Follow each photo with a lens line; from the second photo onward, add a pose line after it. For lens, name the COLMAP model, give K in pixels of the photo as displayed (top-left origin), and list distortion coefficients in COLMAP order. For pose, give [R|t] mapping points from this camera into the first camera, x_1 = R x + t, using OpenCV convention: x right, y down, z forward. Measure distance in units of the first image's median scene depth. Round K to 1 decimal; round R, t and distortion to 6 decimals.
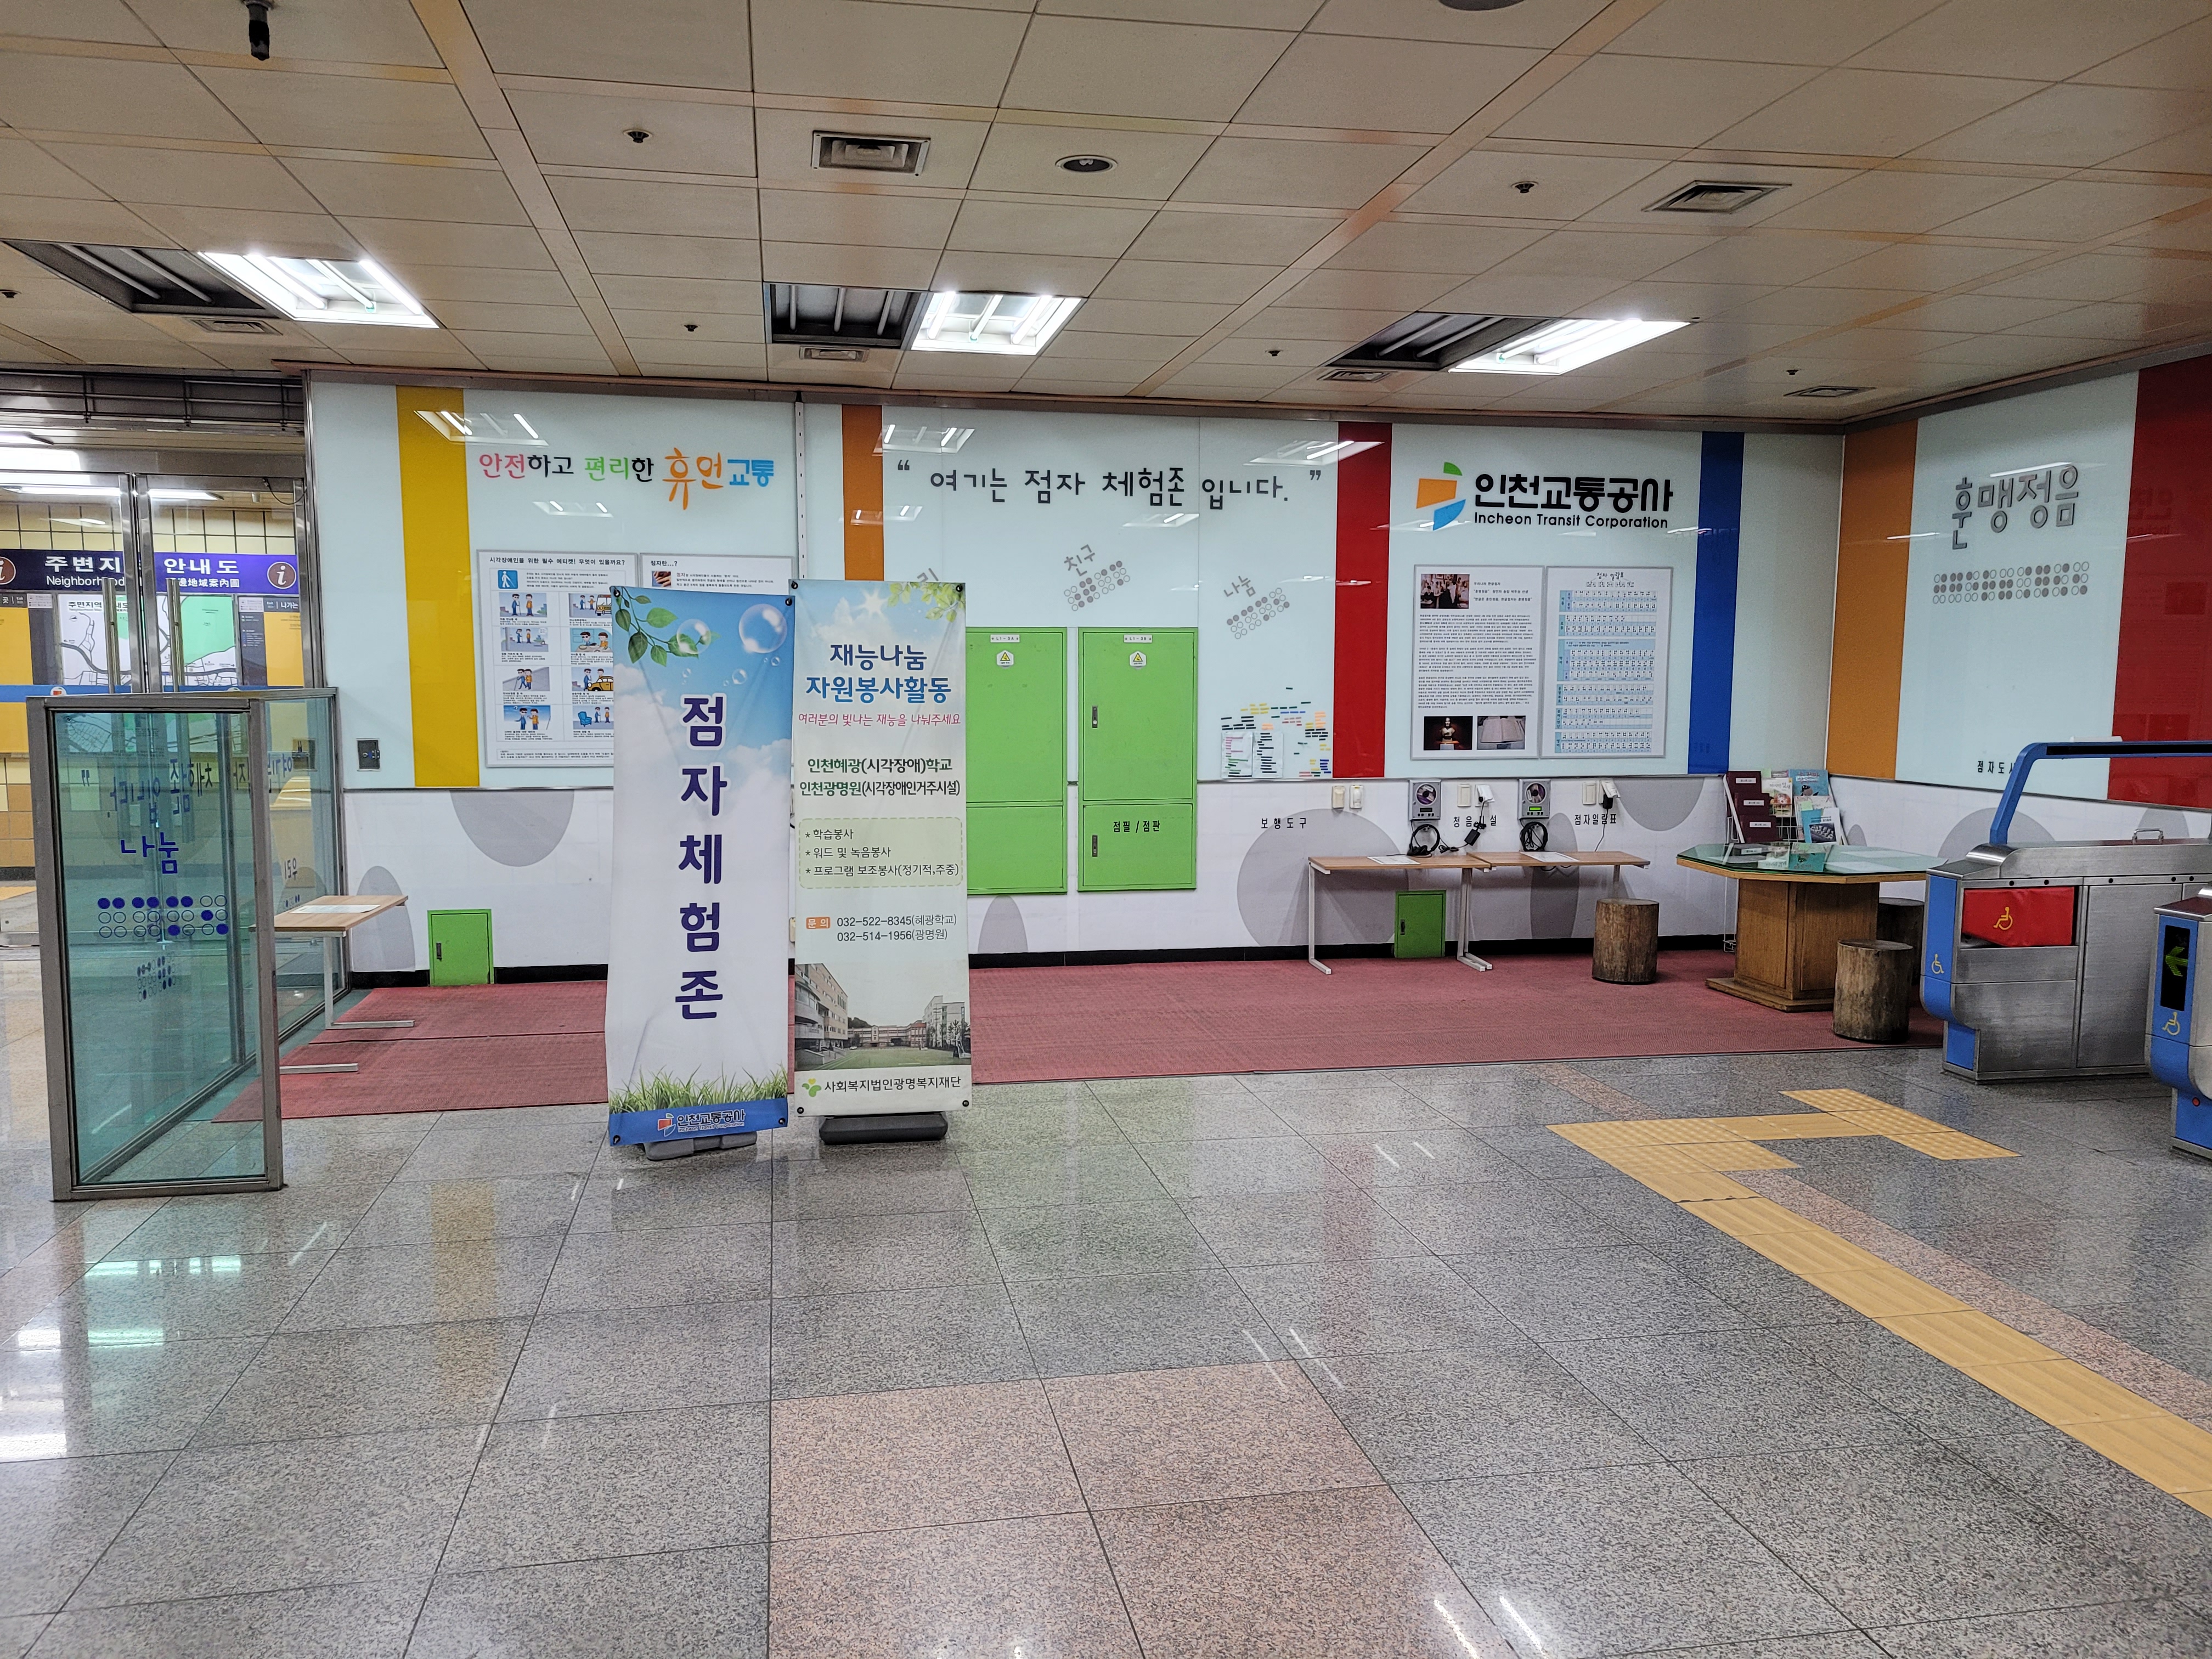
lens RADIAL K [[1670.1, 0, 1105.7], [0, 1670.1, 835.8], [0, 0, 1]] dist [0.049005, -0.004078]
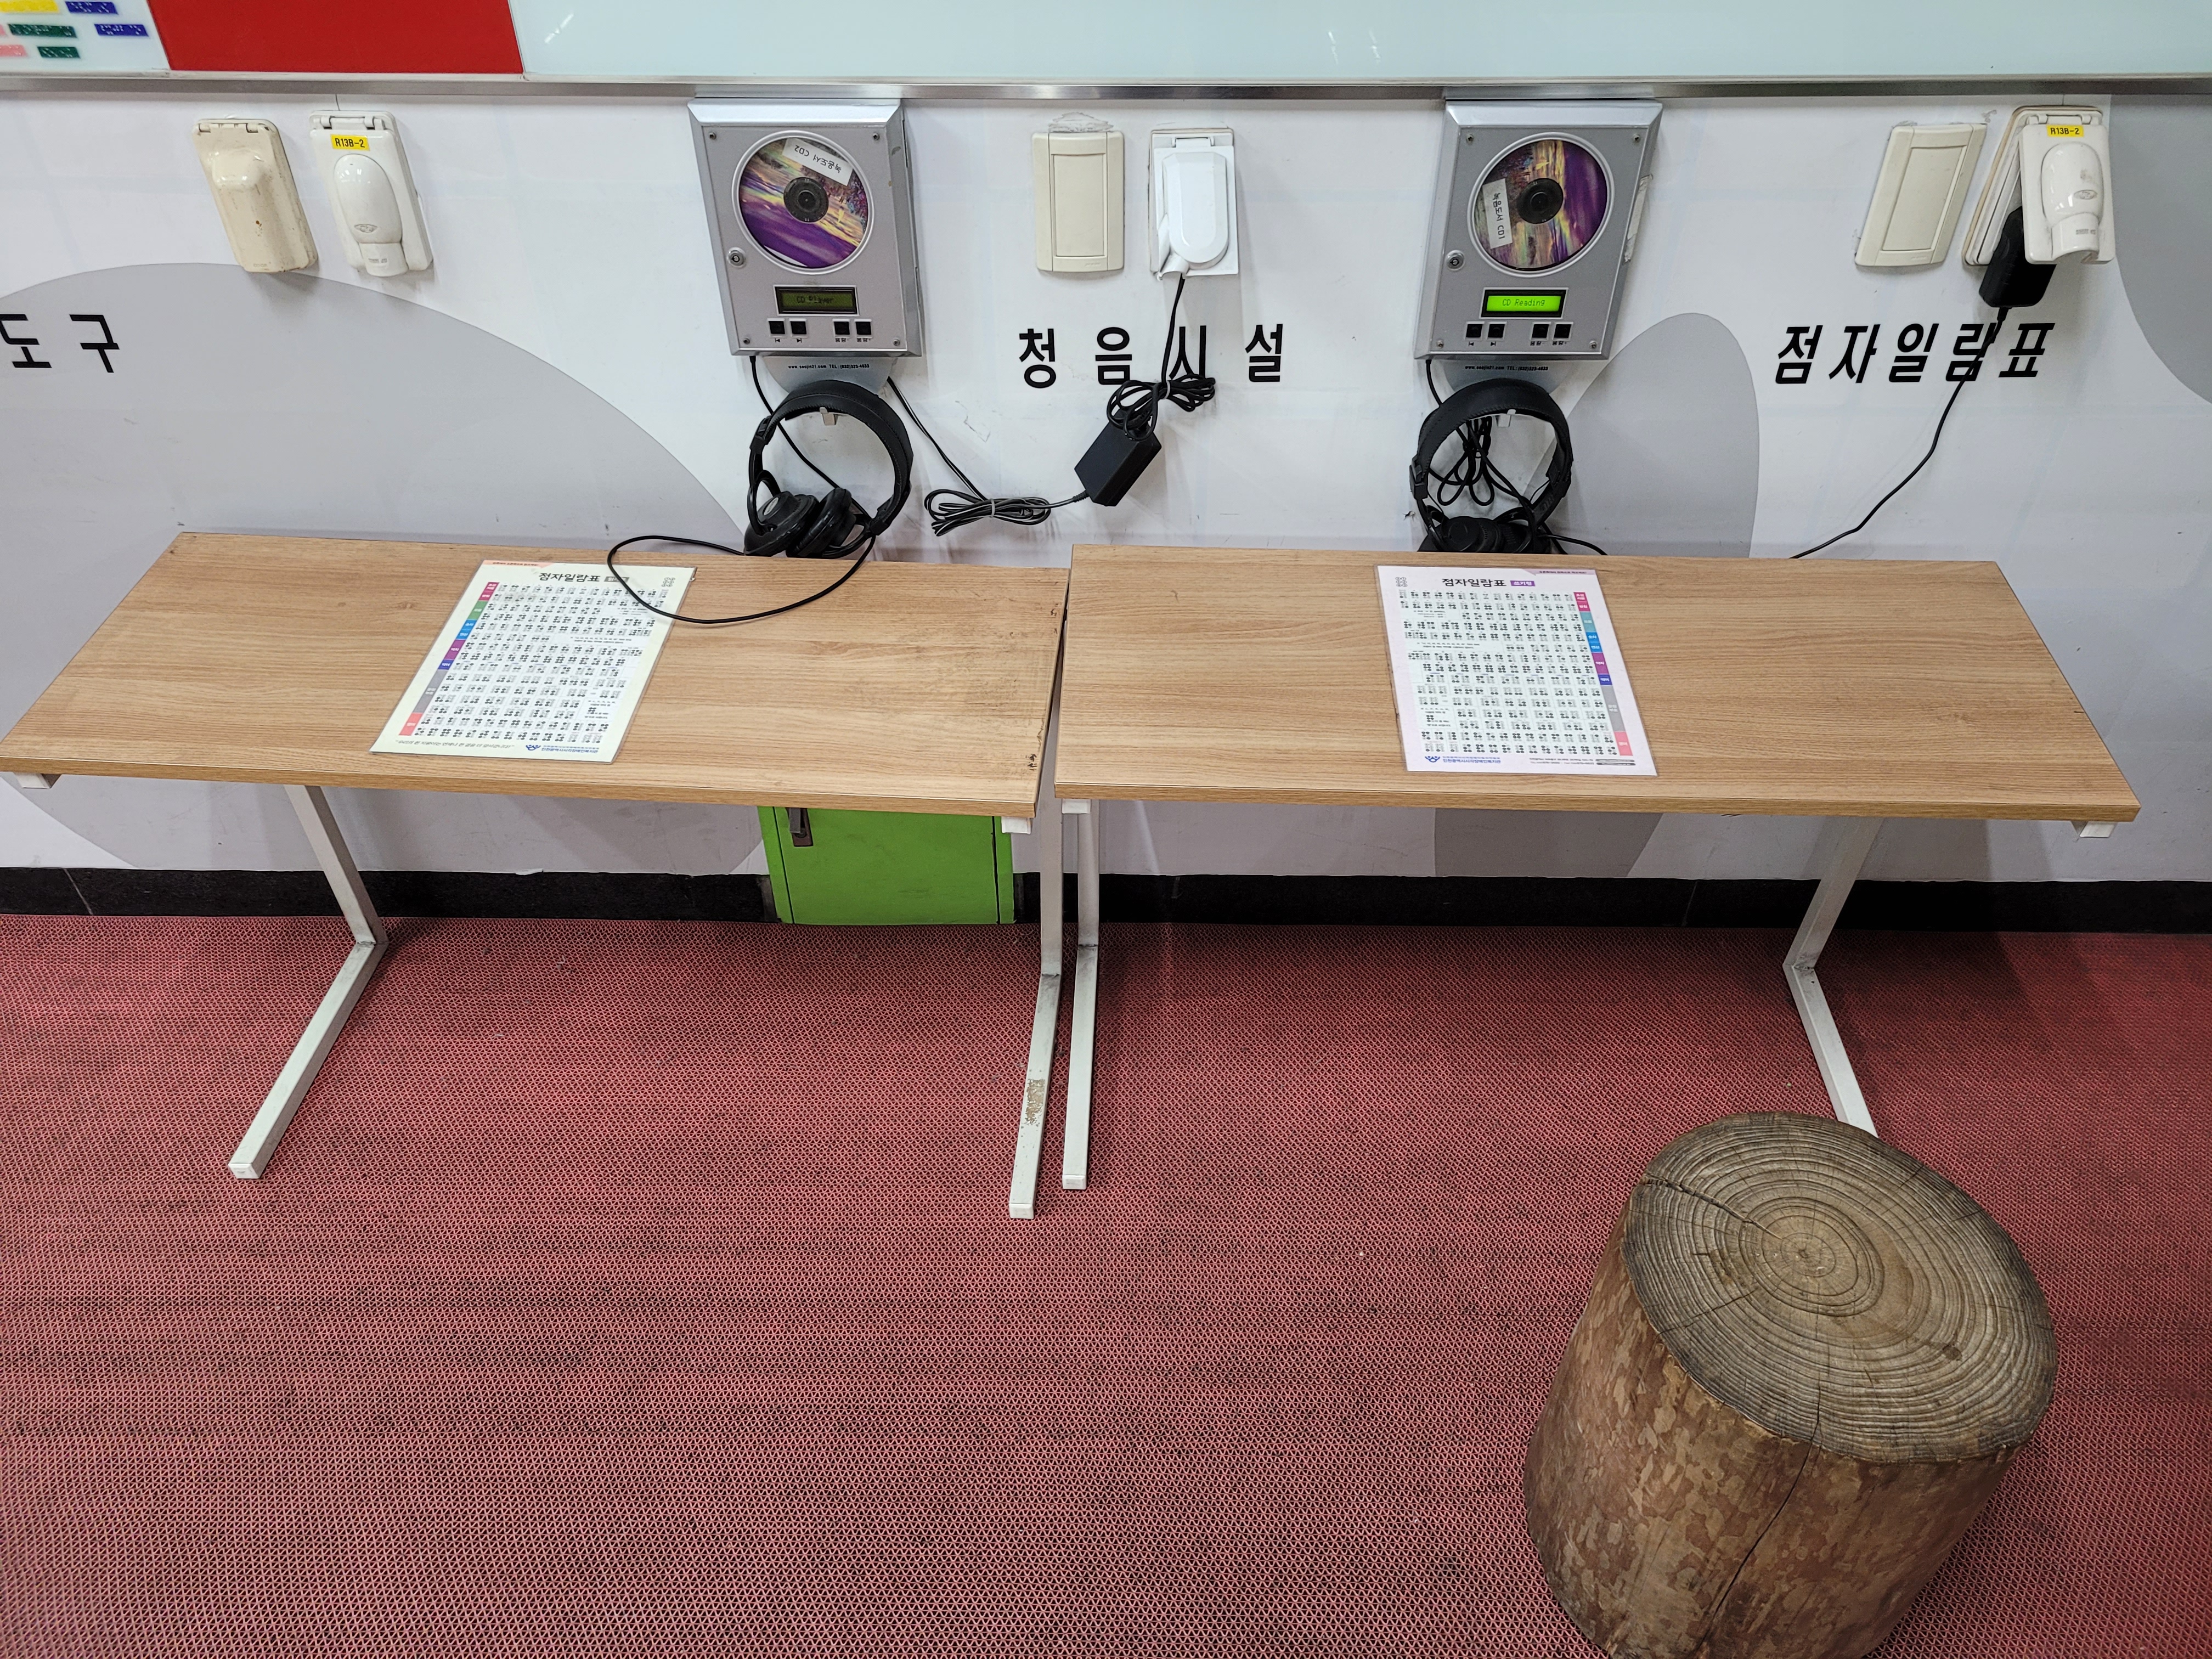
lens RADIAL K [[1670.1, 0, 1115.7], [0, 1670.1, 834.4], [0, 0, 1]] dist [0.049005, -0.004078]
pose [[0.978547, 0.130516, -0.159410, 0.261312], [-0.014427, 0.815254, 0.578923, -0.071401], [0.205518, -0.564204, 0.799648, 0.867407]]
